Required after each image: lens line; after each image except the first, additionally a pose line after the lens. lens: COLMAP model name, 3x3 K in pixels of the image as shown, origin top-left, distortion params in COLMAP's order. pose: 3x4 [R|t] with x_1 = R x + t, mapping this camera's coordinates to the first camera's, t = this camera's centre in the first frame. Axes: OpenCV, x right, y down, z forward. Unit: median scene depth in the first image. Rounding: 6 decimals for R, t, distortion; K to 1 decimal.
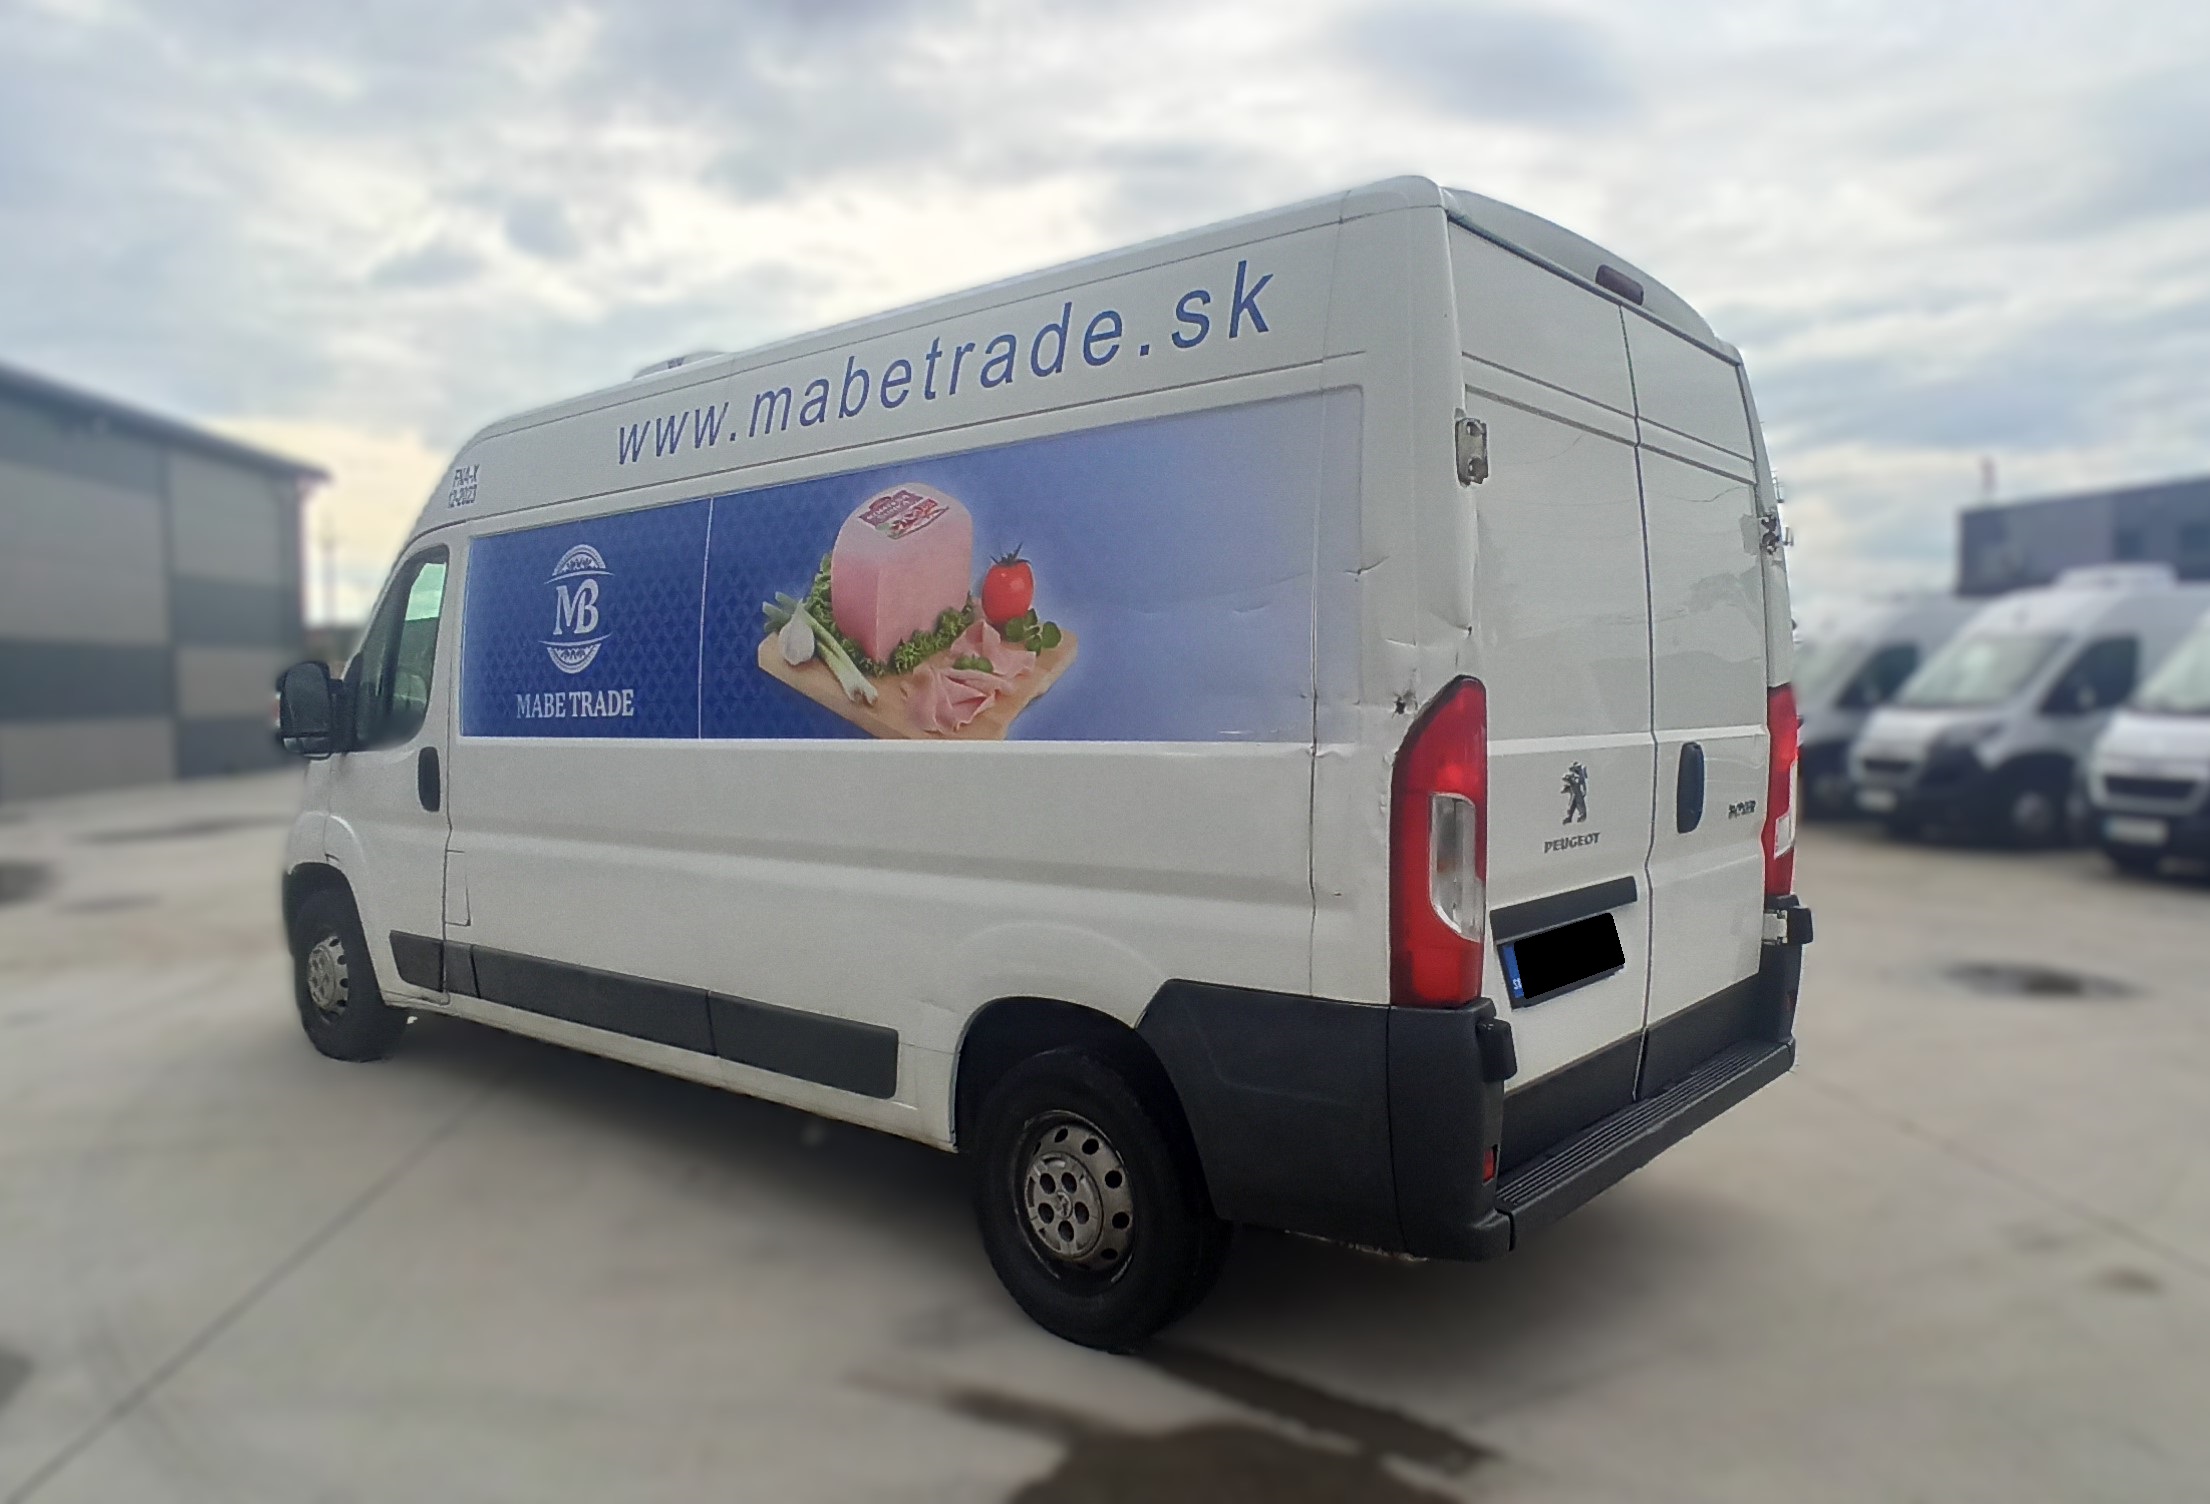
lens RADIAL K [[1478.9, 0, 1119.8], [0, 1478.9, 742.3], [0, 0, 1]] dist [-0.038400, 0.011991]
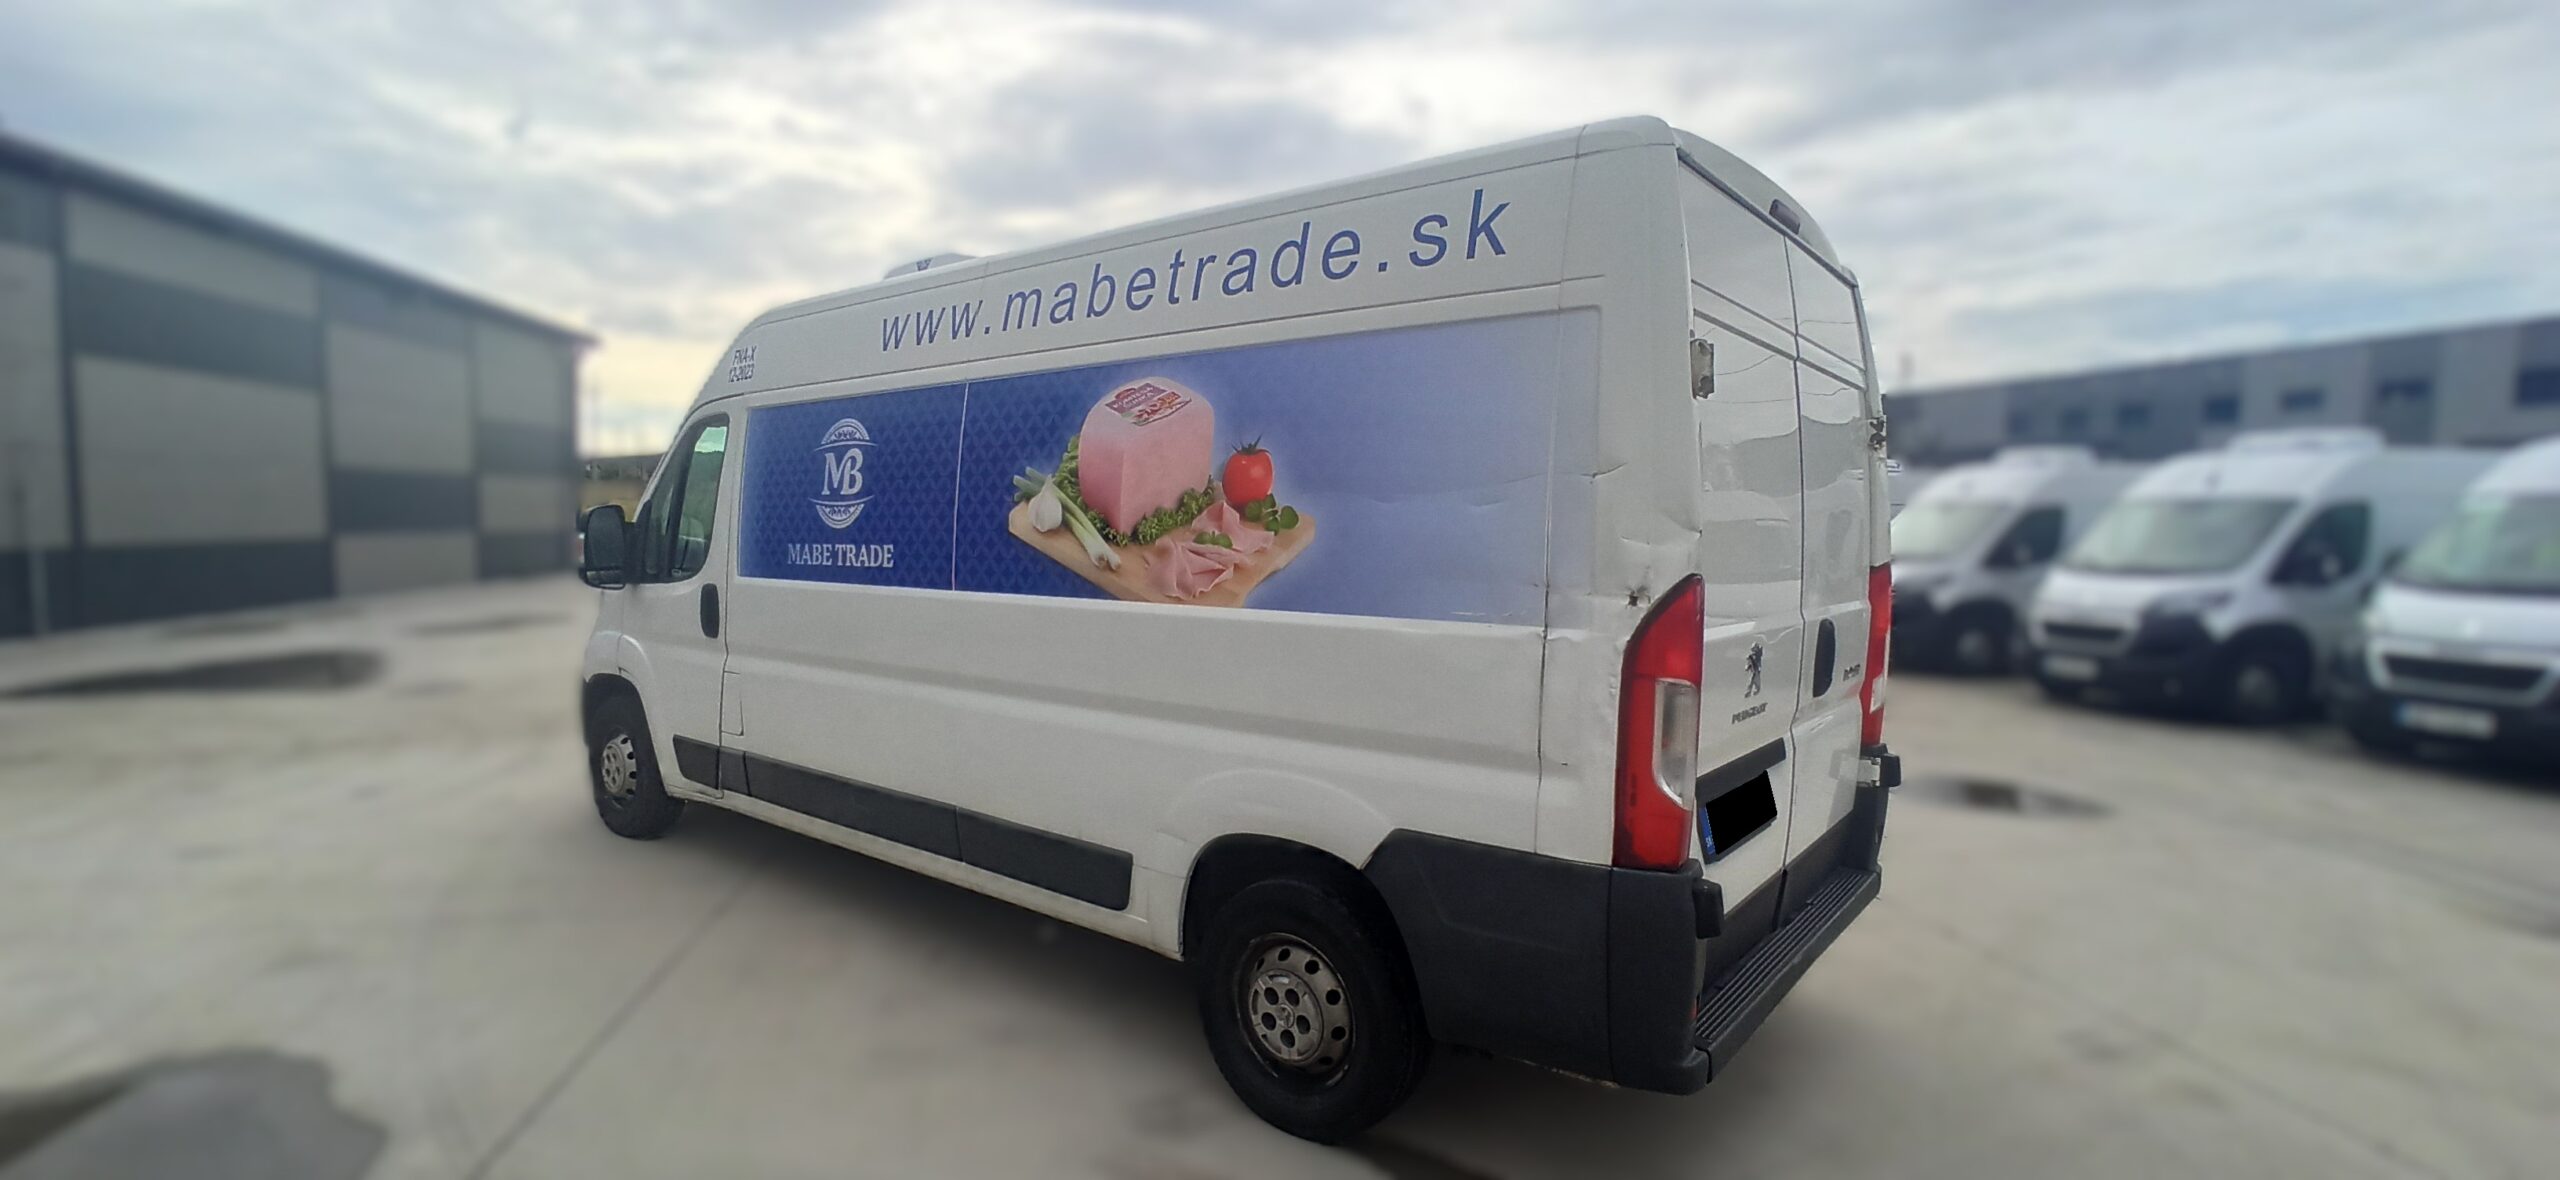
lens RADIAL K [[1163.0, 0, 1198.6], [0, 1163.0, 585.0], [0, 0, 1]] dist [-0.043929, 0.014704]
pose [[0.999699, 0.022757, -0.009193, -0.087400], [-0.022571, 0.999548, 0.019872, -0.030654], [0.009641, -0.019658, 0.999760, 0.090576]]
